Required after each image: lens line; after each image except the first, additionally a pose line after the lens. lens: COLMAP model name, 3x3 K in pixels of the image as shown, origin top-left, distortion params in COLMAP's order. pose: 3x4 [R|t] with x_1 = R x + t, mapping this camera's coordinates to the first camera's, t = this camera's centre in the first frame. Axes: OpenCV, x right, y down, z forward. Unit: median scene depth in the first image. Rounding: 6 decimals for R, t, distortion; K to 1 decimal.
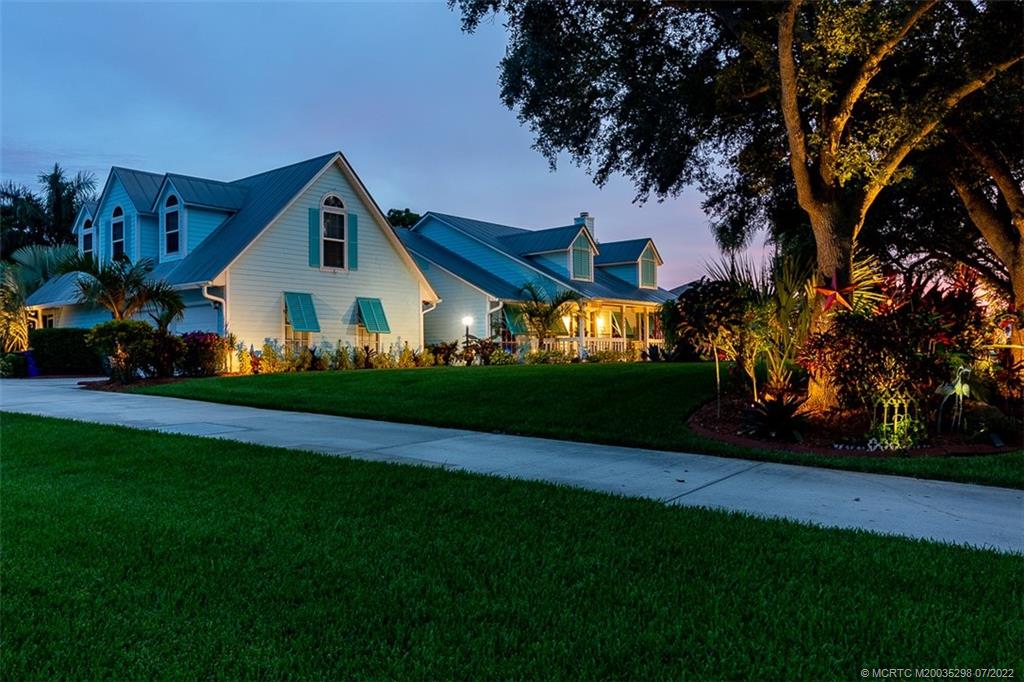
lens RADIAL K [[857.6, 0, 508.7], [0, 857.6, 339.3], [0, 0, 1]] dist [-0.018259, -0.005045]
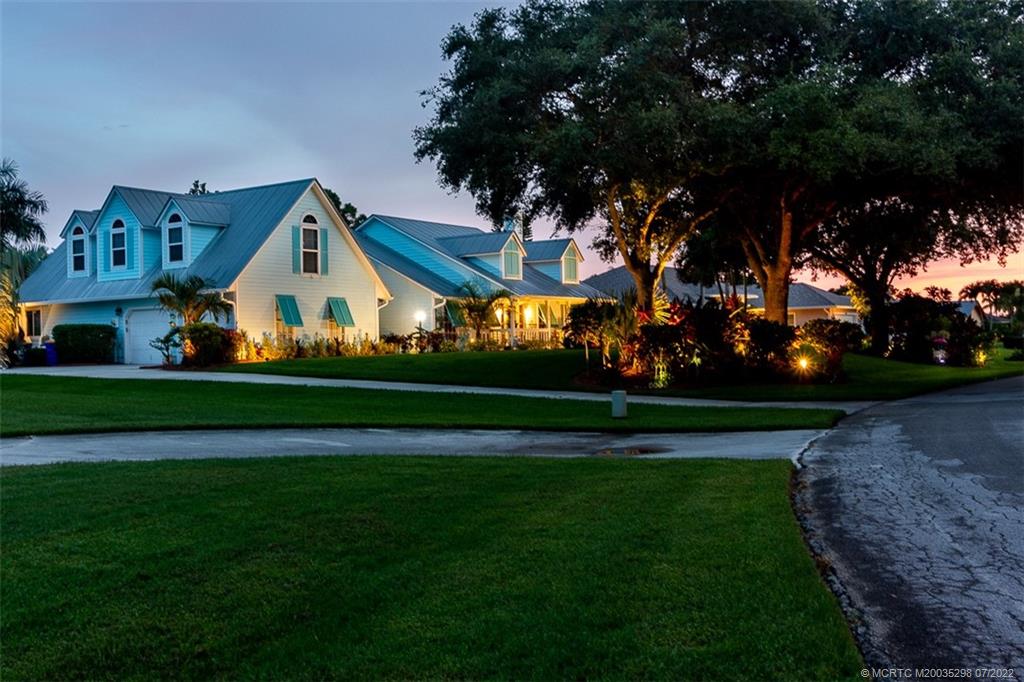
lens RADIAL K [[1249.8, 0, 512.5], [0, 1249.8, 341.8], [0, 0, 1]] dist [-0.011305, 0.000000]
pose [[0.995620, -0.006589, 0.093259, -0.083041], [0.004794, 0.999799, 0.019458, -0.019344], [-0.093369, -0.018925, 0.995452, -0.785780]]
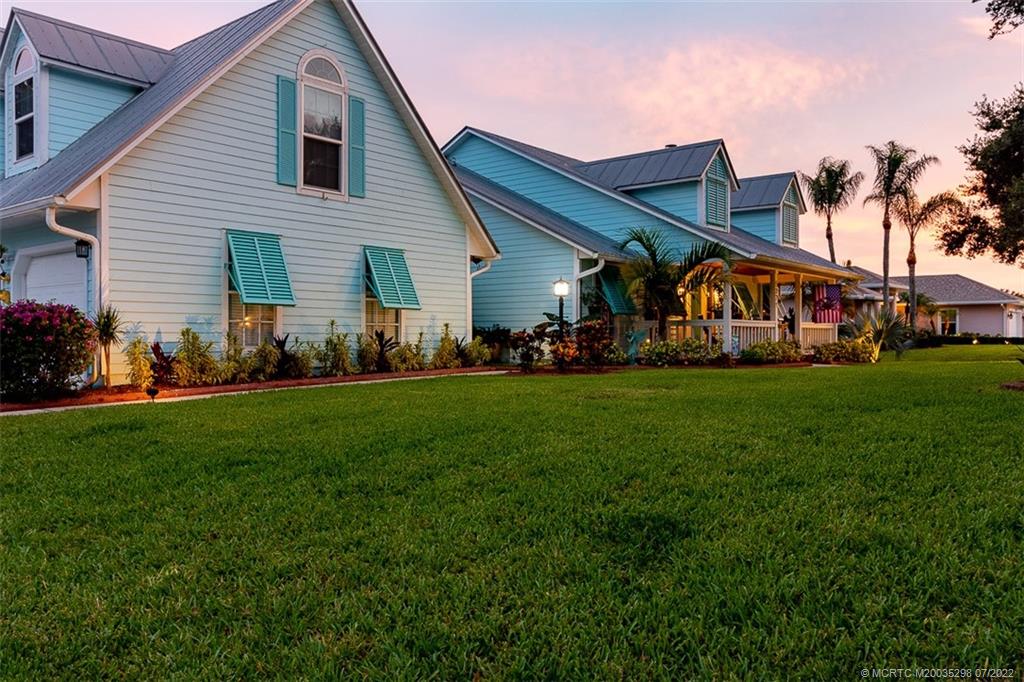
lens RADIAL K [[796.9, 0, 507.5], [0, 796.9, 336.6], [0, 0, 1]] dist [-0.032603, -0.001437]
pose [[0.999401, 0.008929, 0.033435, -0.100082], [-0.009777, 0.999632, 0.025287, -0.003224], [-0.033197, -0.025598, 0.999121, 0.476925]]
